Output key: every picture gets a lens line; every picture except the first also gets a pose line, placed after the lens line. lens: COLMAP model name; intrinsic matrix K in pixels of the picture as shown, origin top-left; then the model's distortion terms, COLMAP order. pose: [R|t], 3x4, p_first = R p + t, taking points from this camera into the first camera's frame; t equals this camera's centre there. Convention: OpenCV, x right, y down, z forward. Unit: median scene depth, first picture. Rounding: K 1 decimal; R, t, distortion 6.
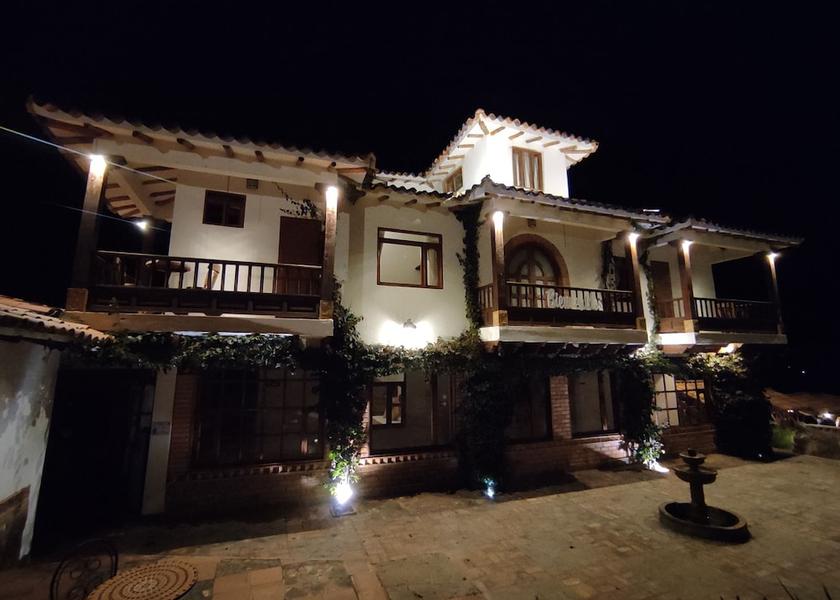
lens RADIAL K [[376.4, 0, 408.6], [0, 376.4, 293.7], [0, 0, 1]] dist [-0.000380, -0.000136]
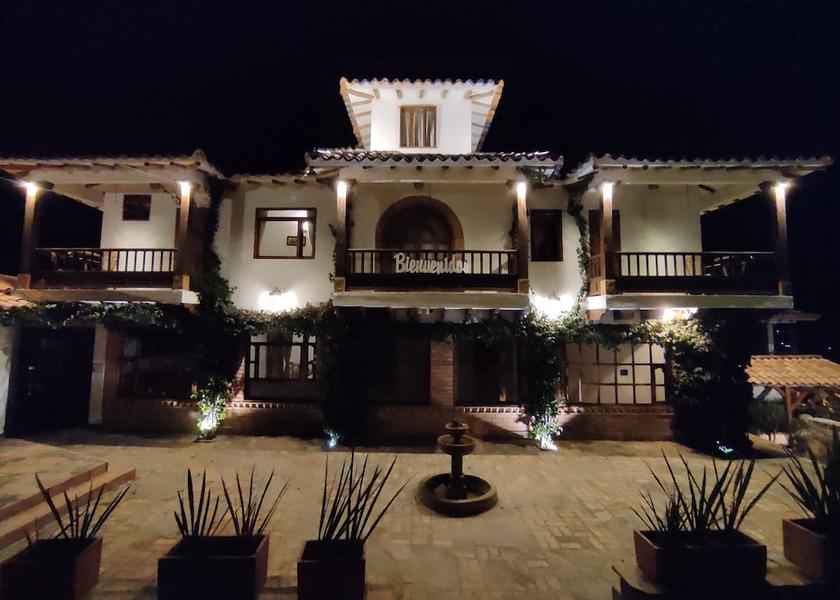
lens RADIAL K [[360.7, 0, 420.0], [0, 360.7, 300.0], [0, 0, 1]] dist [-0.004253, -0.000212]
pose [[0.933048, -0.016111, -0.359391, 0.727112], [0.048826, 0.995424, 0.082140, 0.031621], [0.356423, -0.094188, 0.929565, 0.127894]]
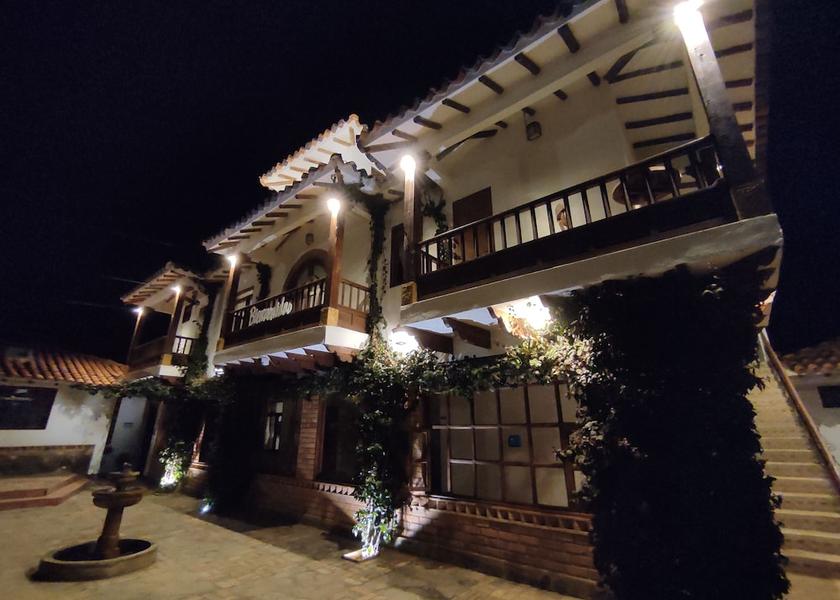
lens RADIAL K [[376.4, 0, 408.6], [0, 376.4, 293.7], [0, 0, 1]] dist [-0.000380, -0.000136]
pose [[0.510521, -0.281080, -0.812627, 1.341859], [0.137506, 0.959588, -0.245526, 0.242276], [0.848800, 0.013605, 0.528540, 0.784774]]
